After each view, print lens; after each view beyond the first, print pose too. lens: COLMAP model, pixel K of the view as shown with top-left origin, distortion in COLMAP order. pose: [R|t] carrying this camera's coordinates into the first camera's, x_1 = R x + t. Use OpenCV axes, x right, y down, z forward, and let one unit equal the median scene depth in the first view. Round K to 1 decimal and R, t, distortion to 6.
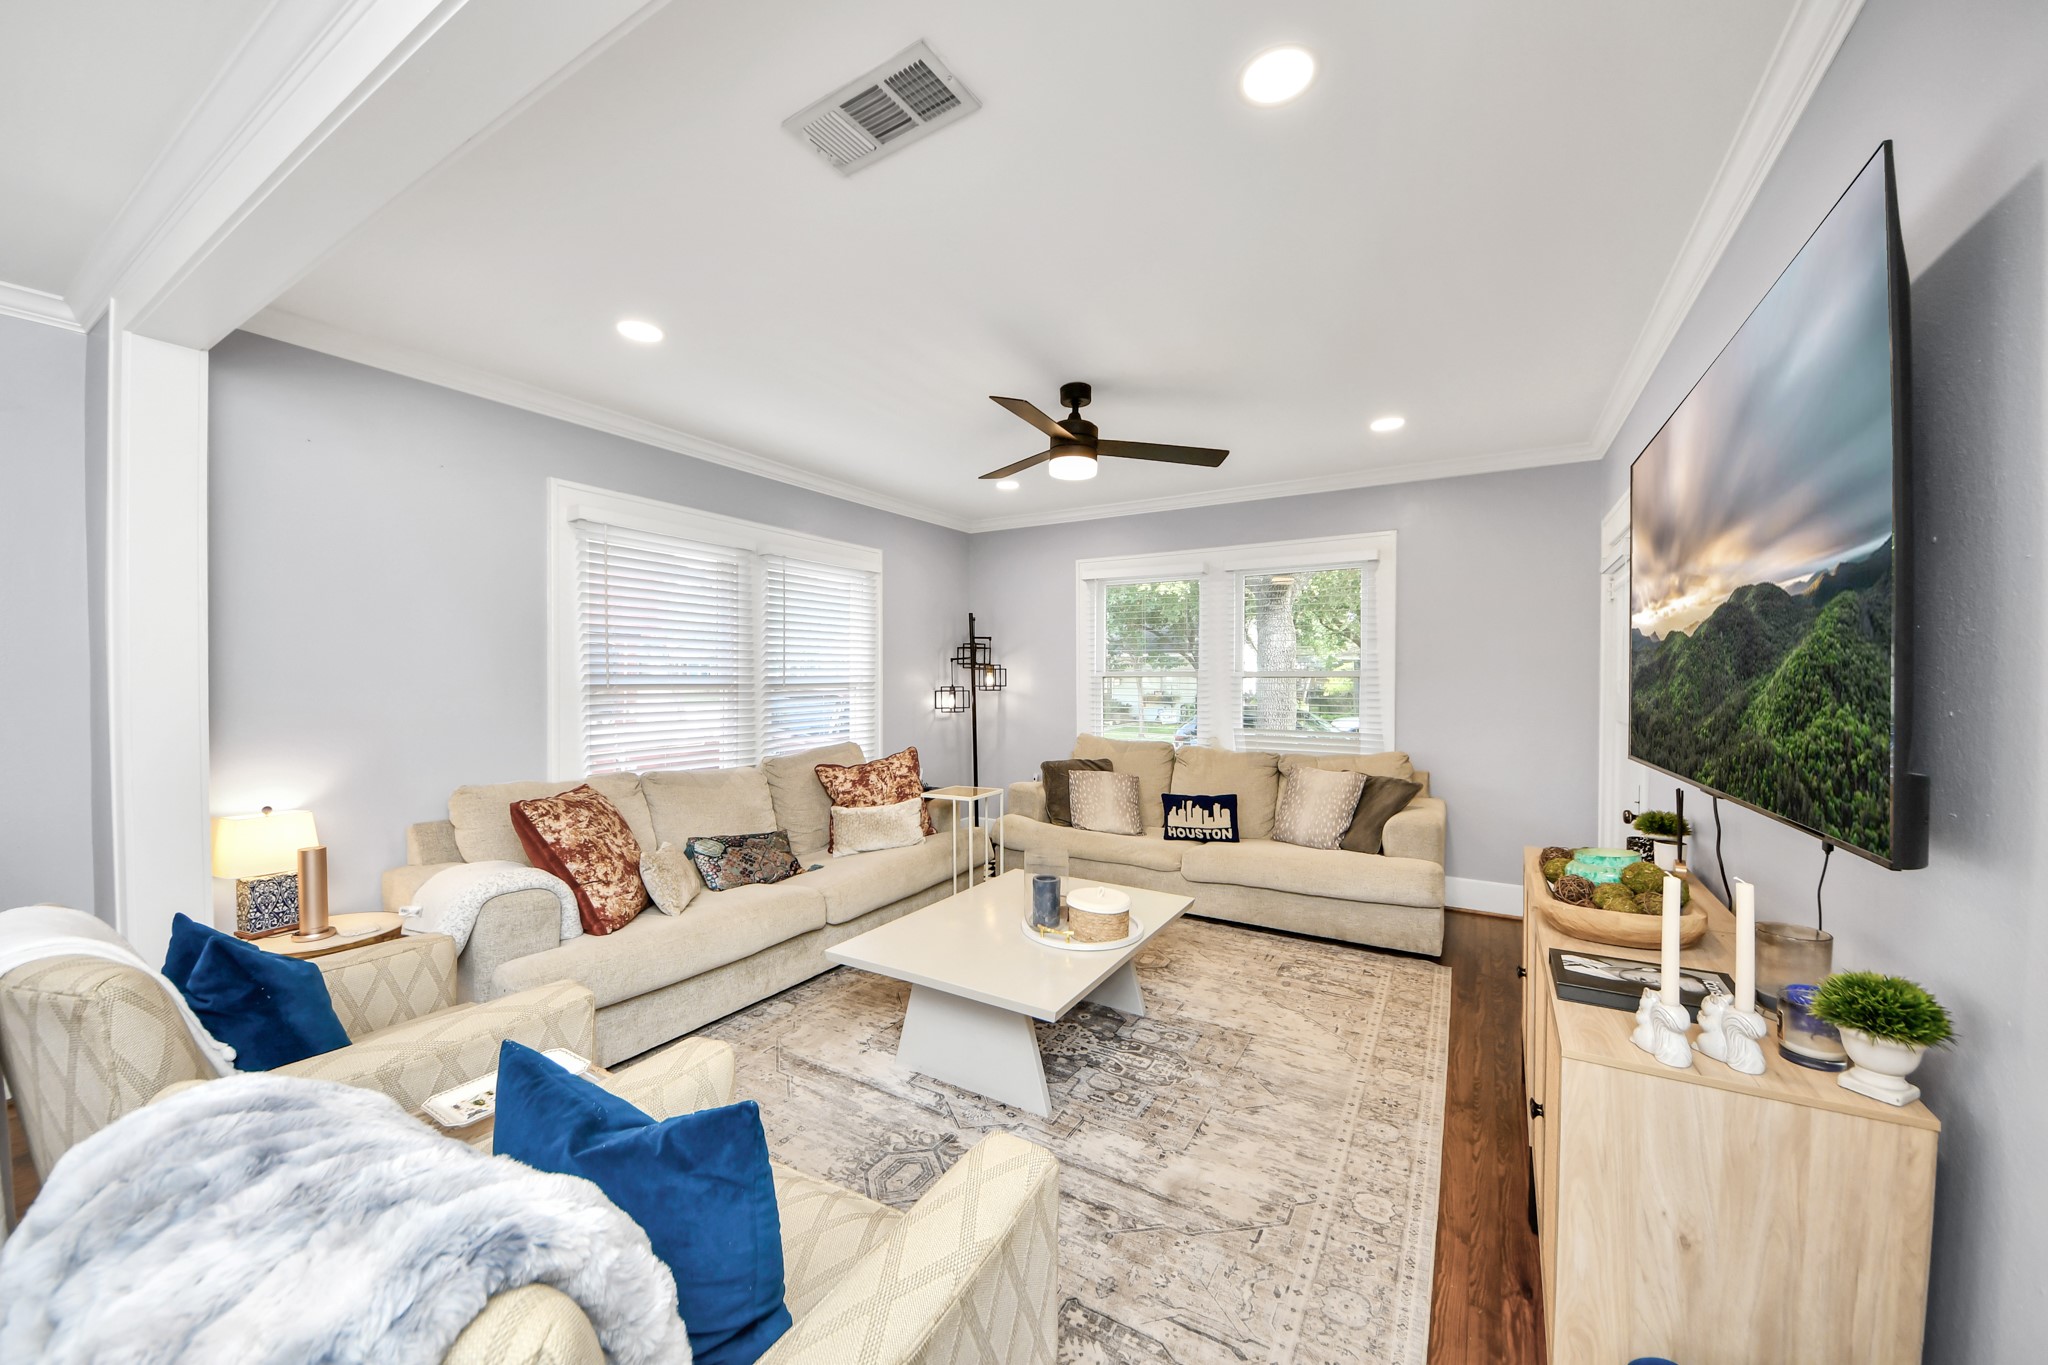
lens RADIAL K [[724.9, 0, 1017.8], [0, 724.9, 700.6], [0, 0, 1]] dist [0.030185, -0.022730]
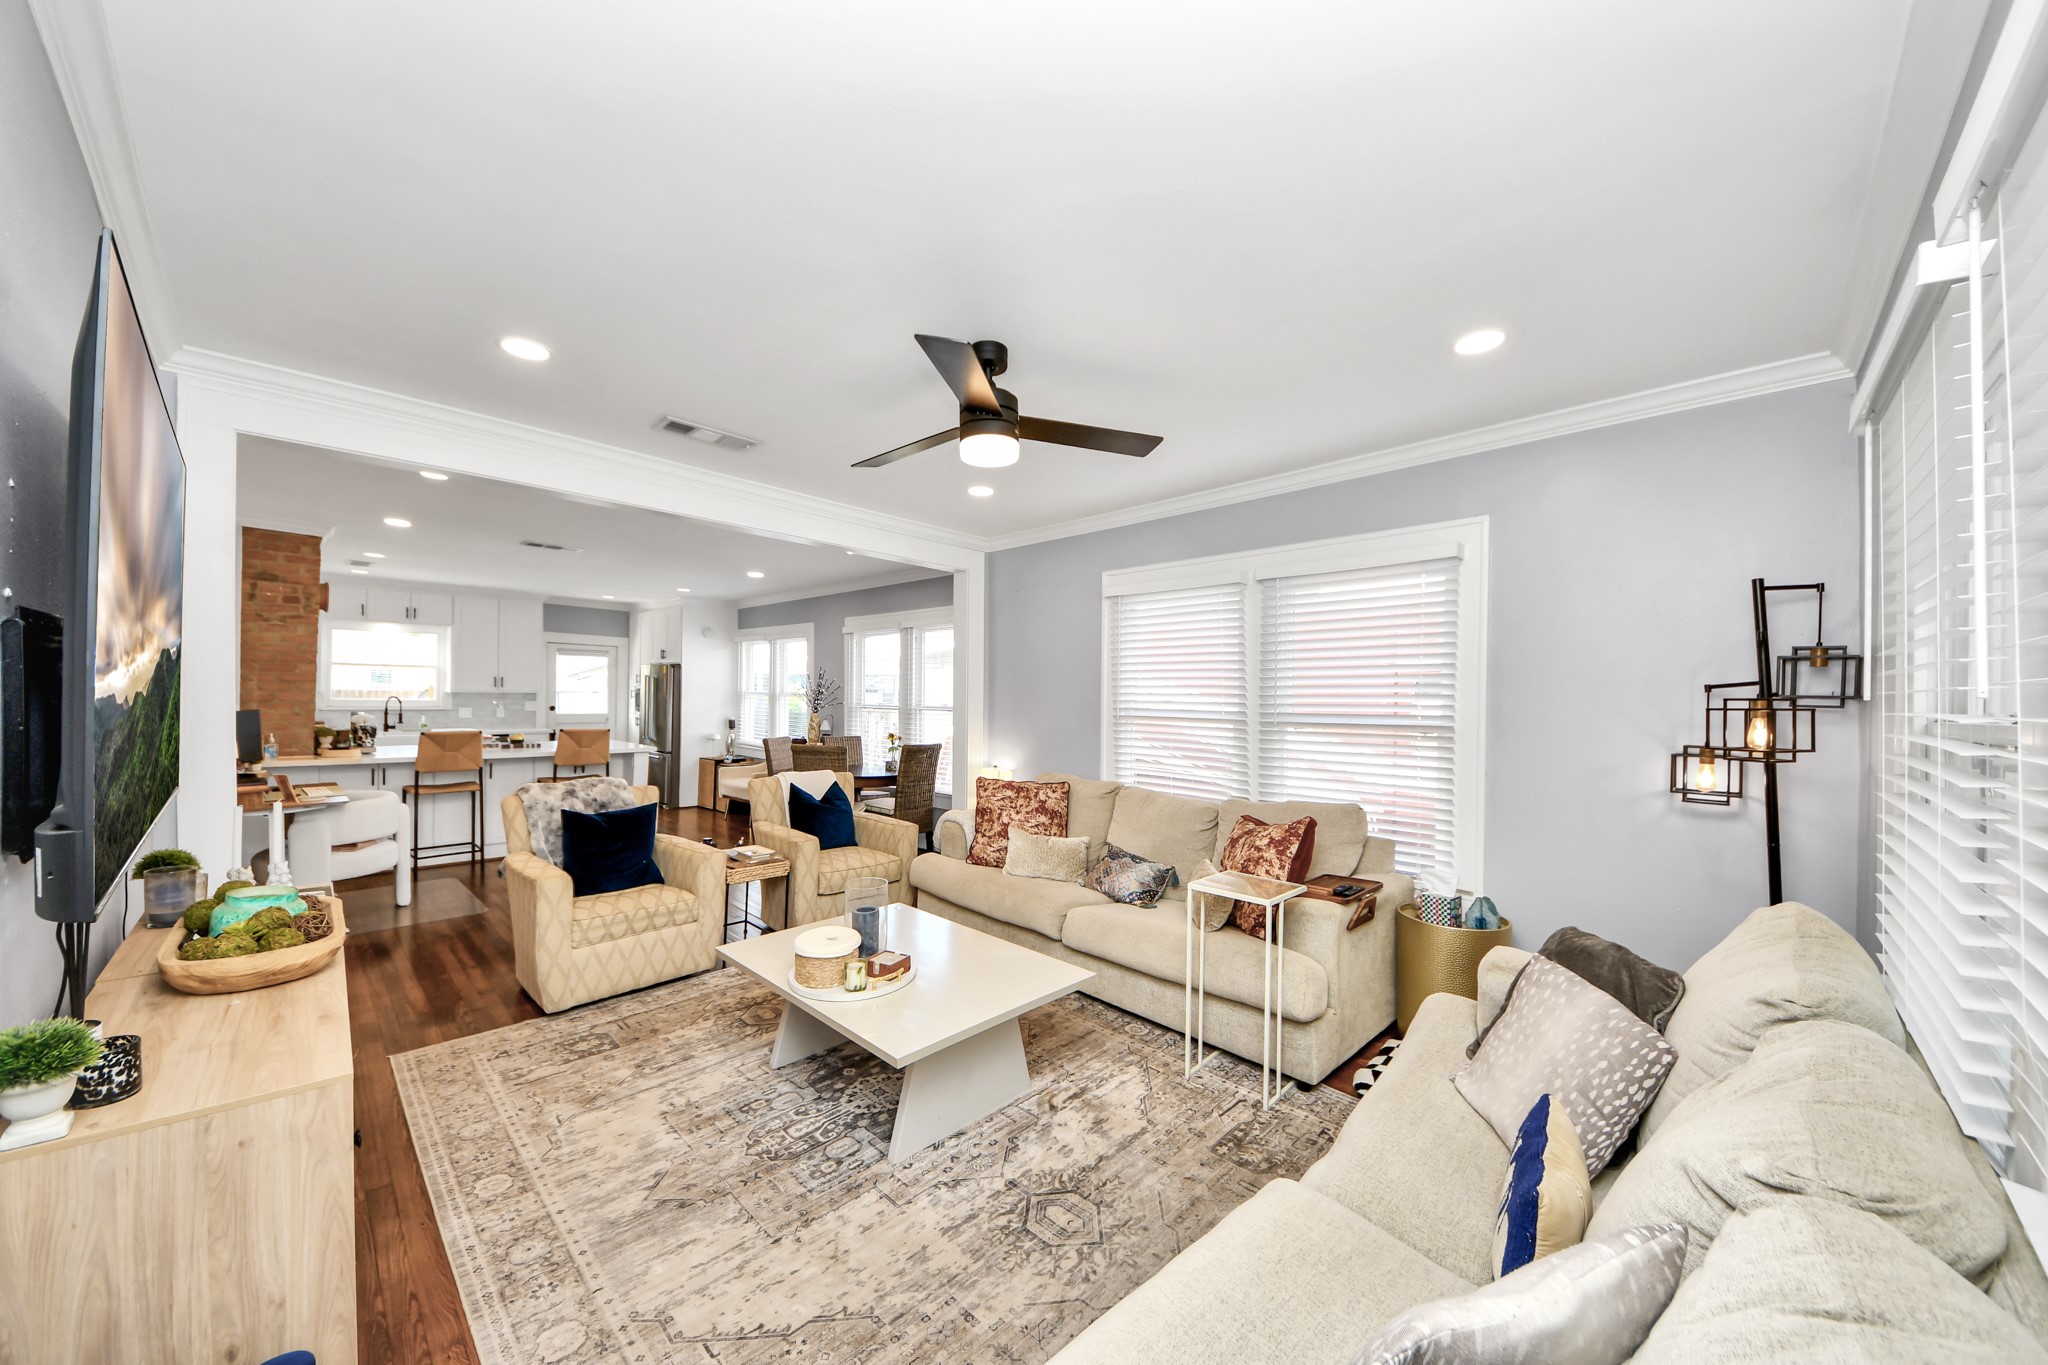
lens RADIAL K [[724.9, 0, 1017.8], [0, 724.9, 700.6], [0, 0, 1]] dist [0.030185, -0.022730]
pose [[-0.227177, -0.006233, -0.973833, 0.981545], [-0.043792, 0.999033, 0.003822, -0.065021], [0.972868, 0.043515, -0.227231, 1.406259]]
